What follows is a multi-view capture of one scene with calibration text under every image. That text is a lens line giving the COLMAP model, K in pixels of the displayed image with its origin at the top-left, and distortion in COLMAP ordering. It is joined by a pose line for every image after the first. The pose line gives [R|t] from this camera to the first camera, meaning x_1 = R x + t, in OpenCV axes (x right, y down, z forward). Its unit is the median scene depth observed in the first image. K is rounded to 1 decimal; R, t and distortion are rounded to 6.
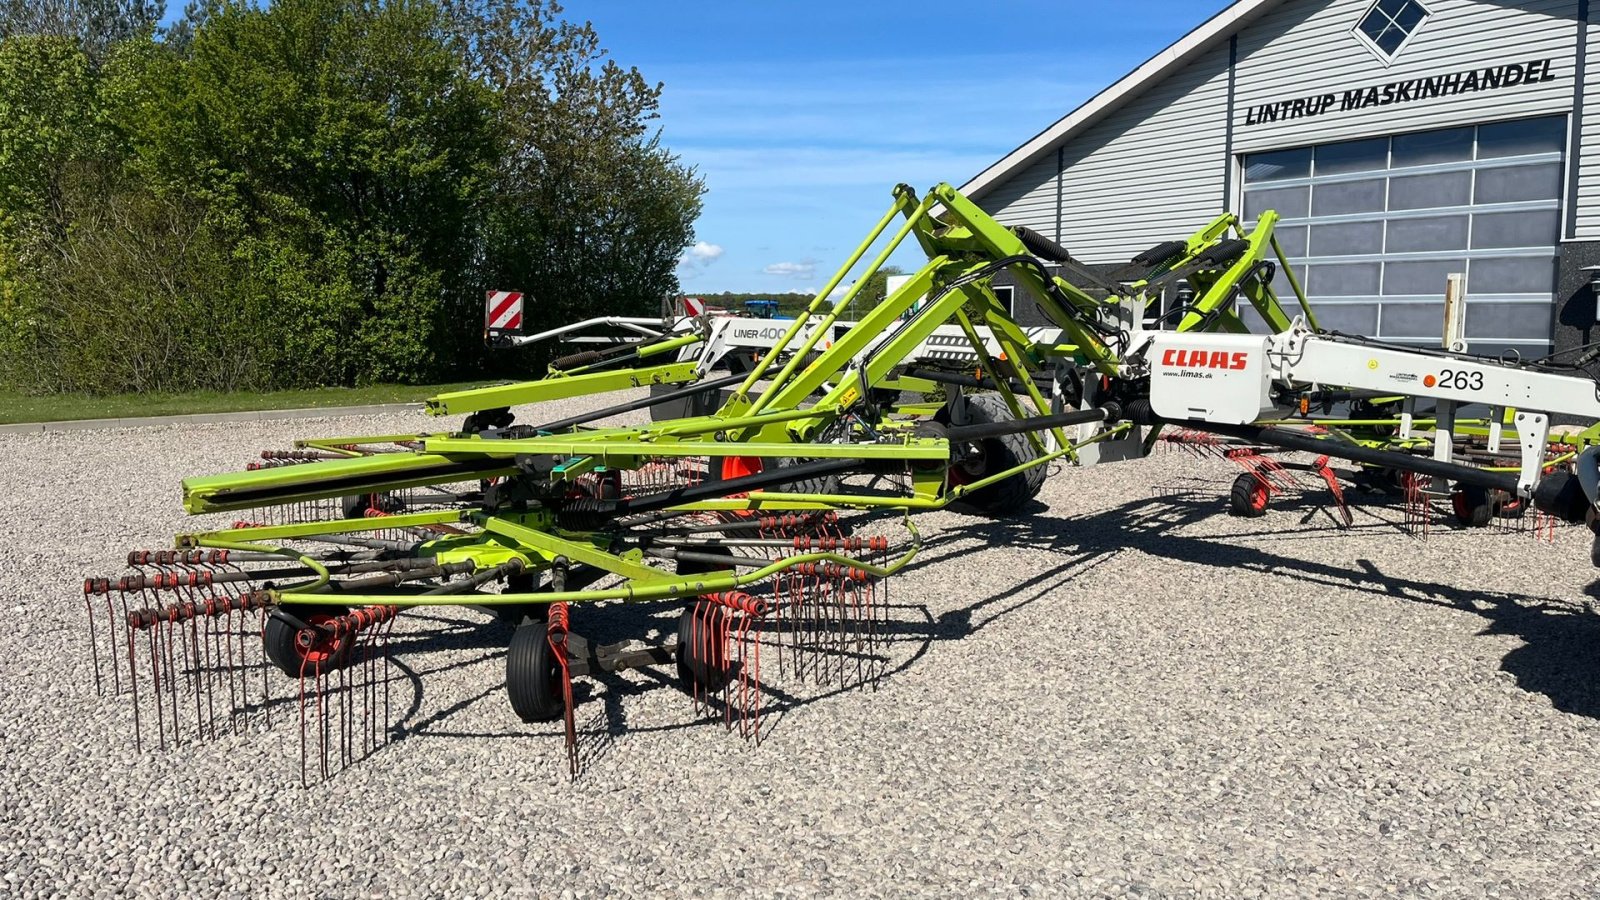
lens RADIAL K [[1207.7, 0, 806.3], [0, 1207.7, 447.1], [0, 0, 1]] dist [0.069467, -0.087384]
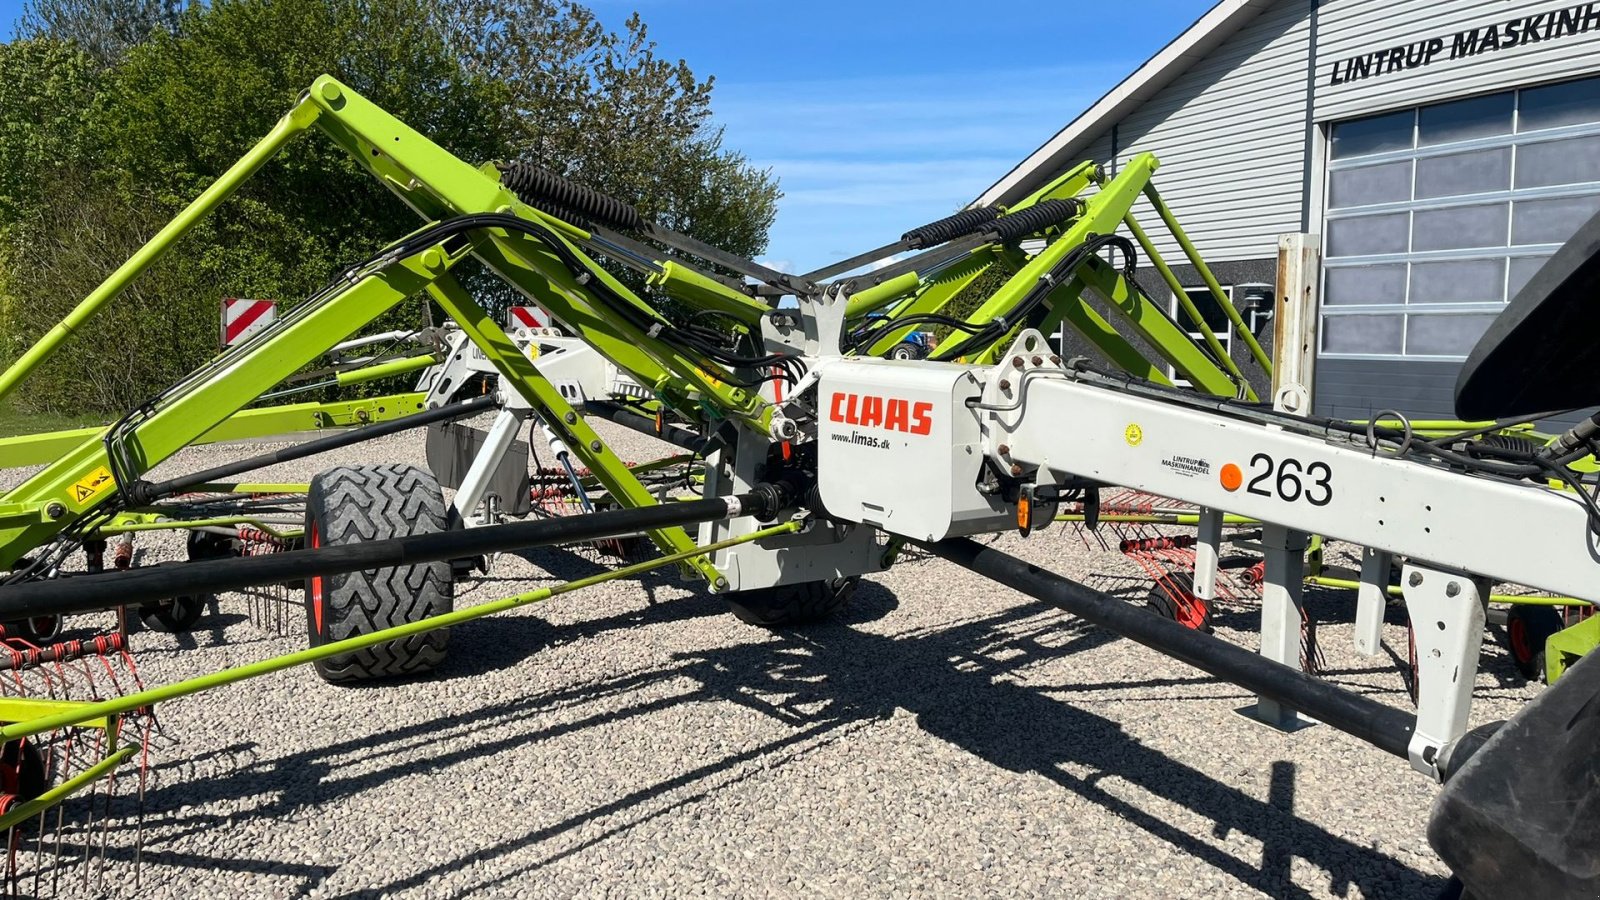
lens RADIAL K [[1207.7, 0, 804.5], [0, 1207.7, 434.9], [0, 0, 1]] dist [0.069467, -0.087384]
pose [[0.989621, 0.011166, -0.143269, 0.164079], [-0.014227, 0.999692, -0.020359, -0.022759], [0.142998, 0.022186, 0.989474, 0.212035]]
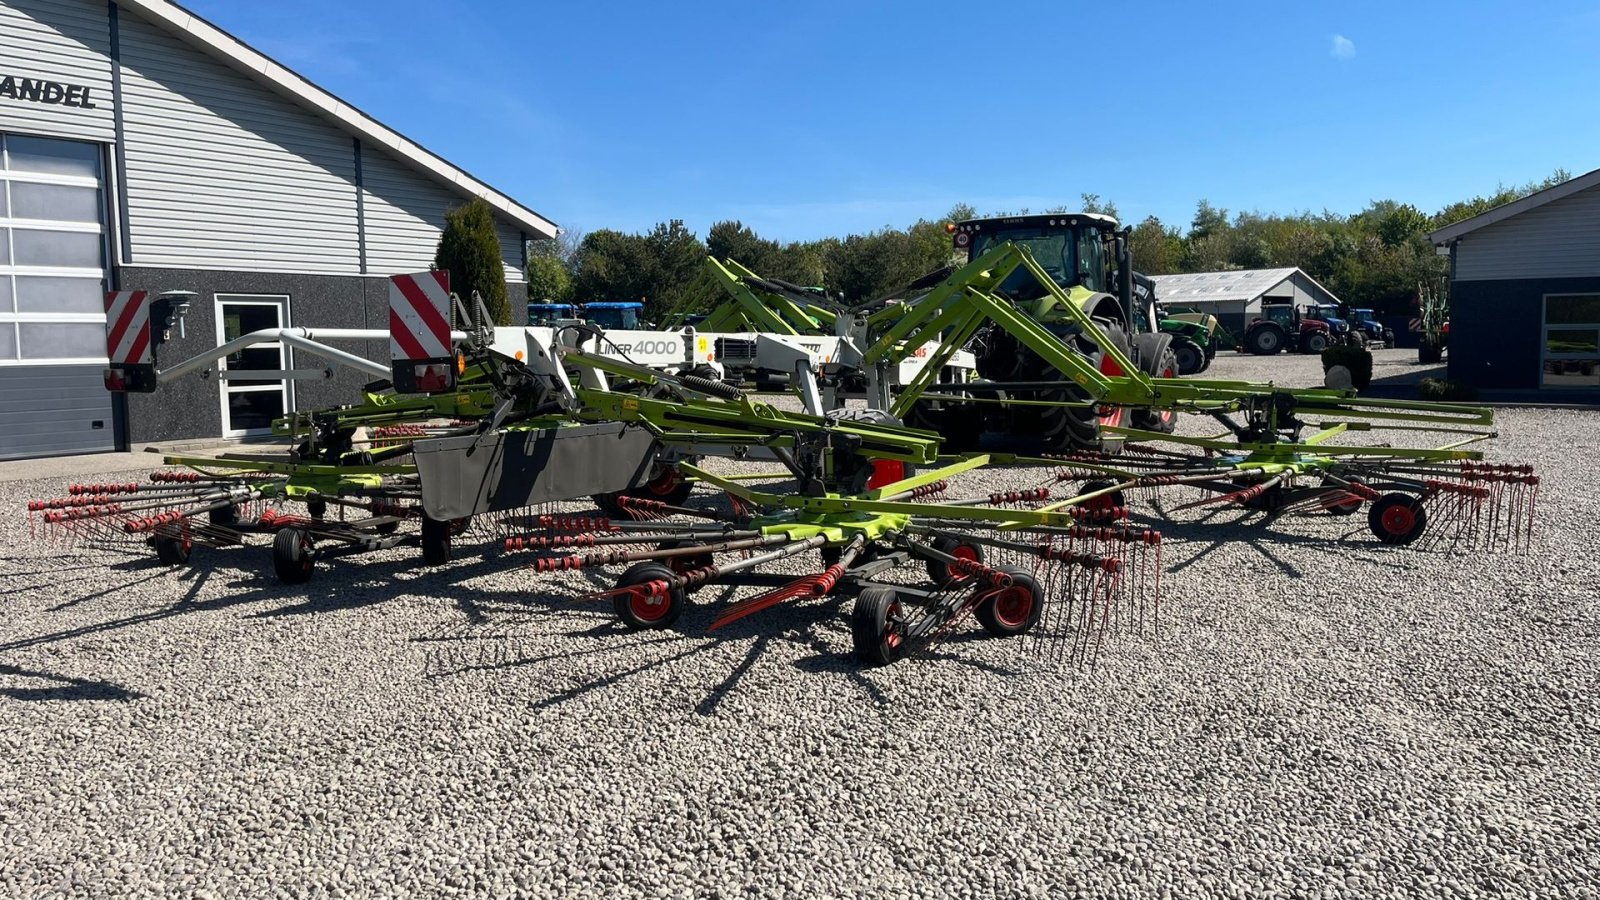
lens RADIAL K [[1207.7, 0, 848.0], [0, 1207.7, 449.2], [0, 0, 1]] dist [0.069467, -0.087384]
pose [[-0.370341, -0.084876, 0.925010, -0.574936], [0.107633, 0.985188, 0.133490, -0.079343], [-0.922639, 0.148998, -0.355720, 0.768072]]
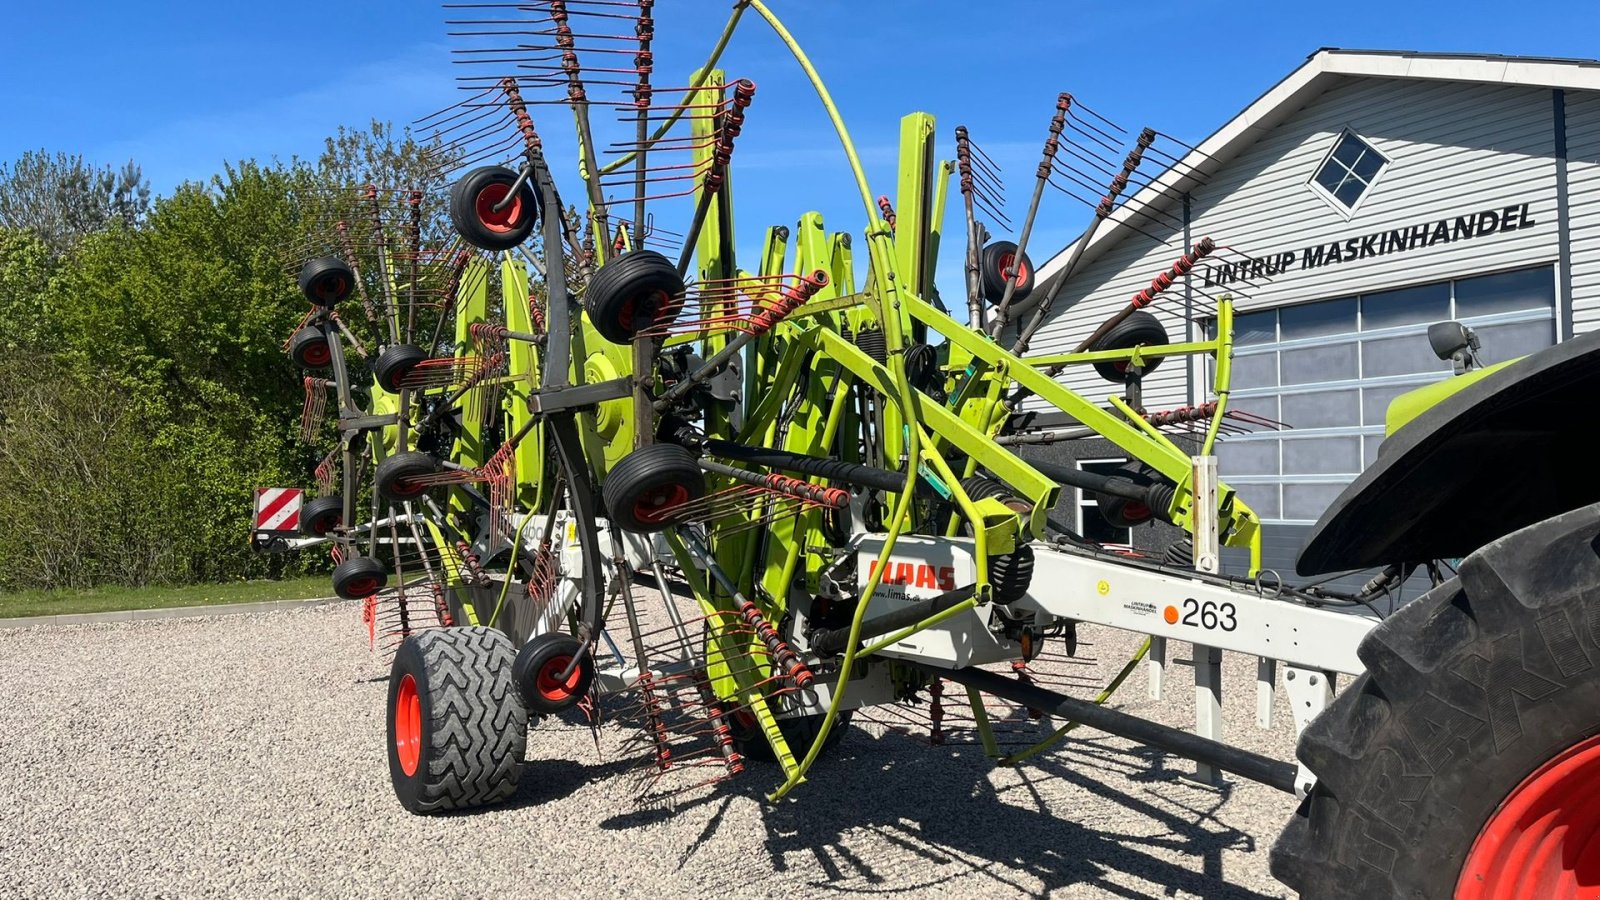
lens RADIAL K [[1207.7, 0, 800.7], [0, 1207.7, 442.2], [0, 0, 1]] dist [0.069467, -0.087384]
pose [[0.997811, -0.012210, -0.065000, 0.137226], [0.002376, 0.988793, -0.149273, -0.018984], [0.066094, 0.148792, 0.986657, 0.122648]]
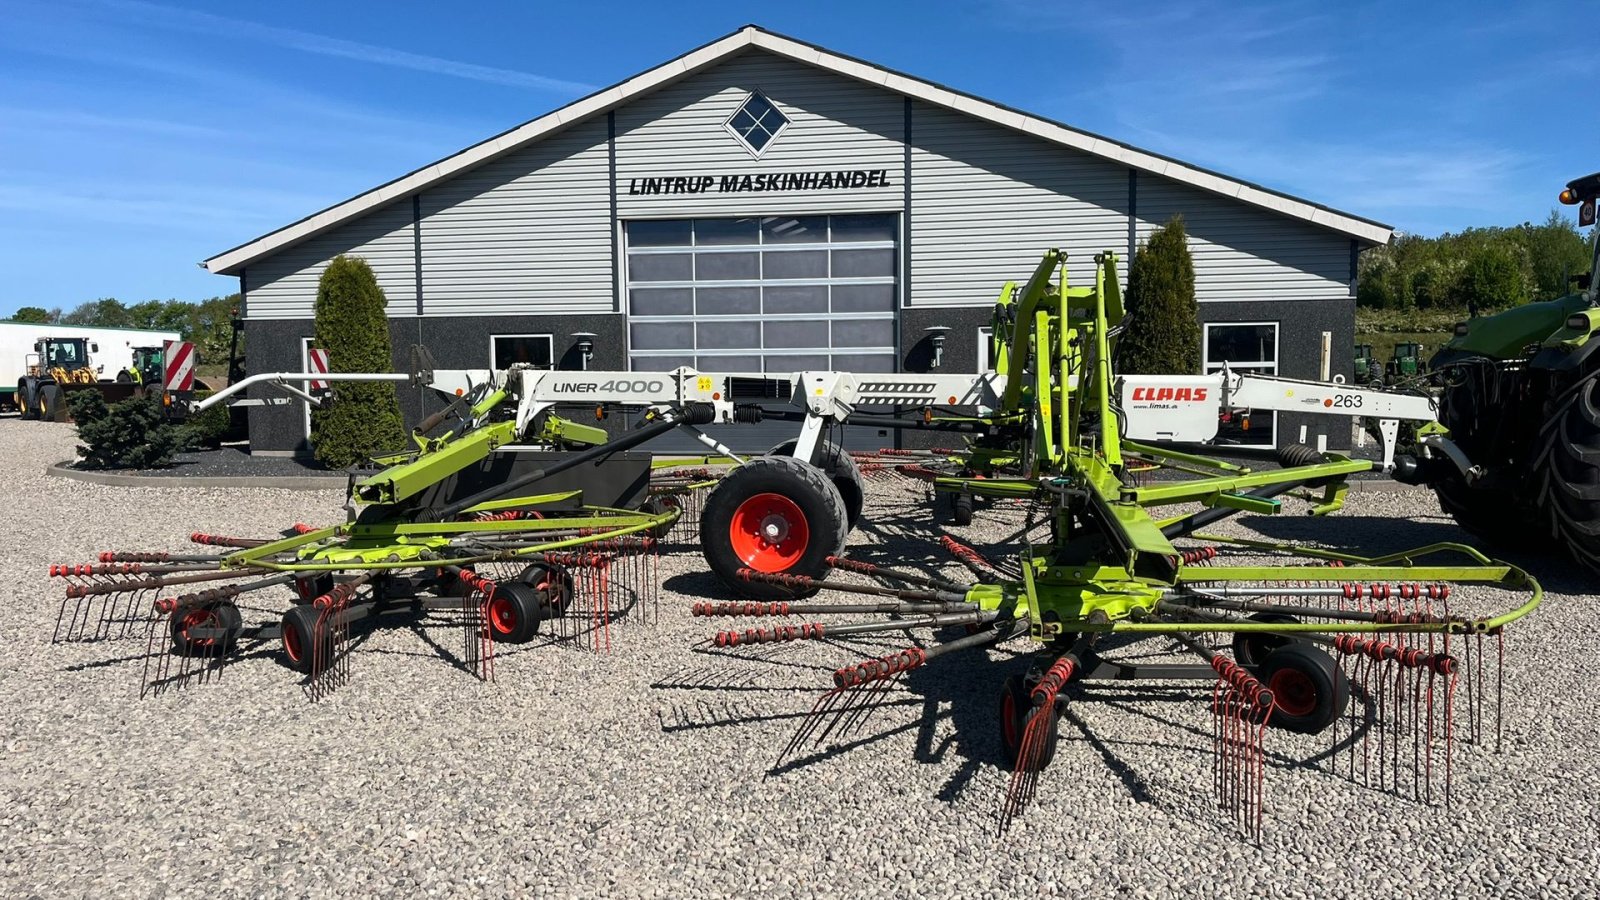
lens RADIAL K [[1207.7, 0, 793.4], [0, 1207.7, 462.4], [0, 0, 1]] dist [0.069467, -0.087384]
pose [[0.686963, -0.068607, 0.723447, -0.404122], [0.090771, 0.995838, 0.008246, -0.020696], [-0.721001, 0.060003, 0.690331, 0.172622]]
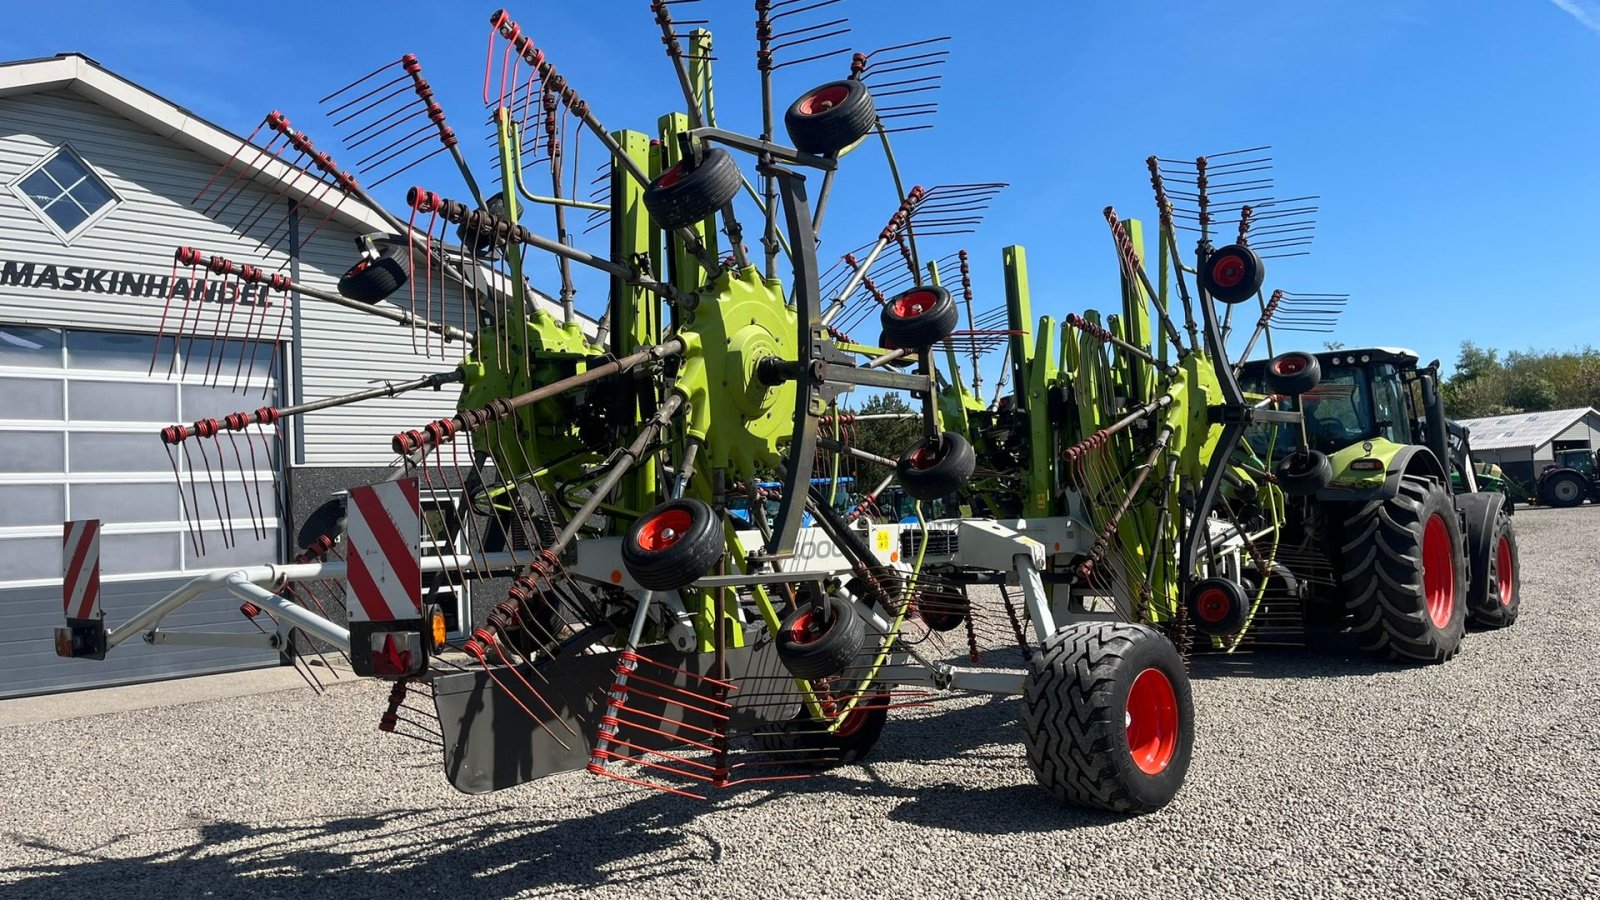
lens RADIAL K [[1207.7, 0, 802.1], [0, 1207.7, 454.1], [0, 0, 1]] dist [0.069467, -0.087384]
pose [[-0.157167, 0.053117, 0.986143, -0.410992], [0.149773, 0.988284, -0.029363, -0.080588], [-0.976149, 0.143083, -0.163281, 0.705808]]
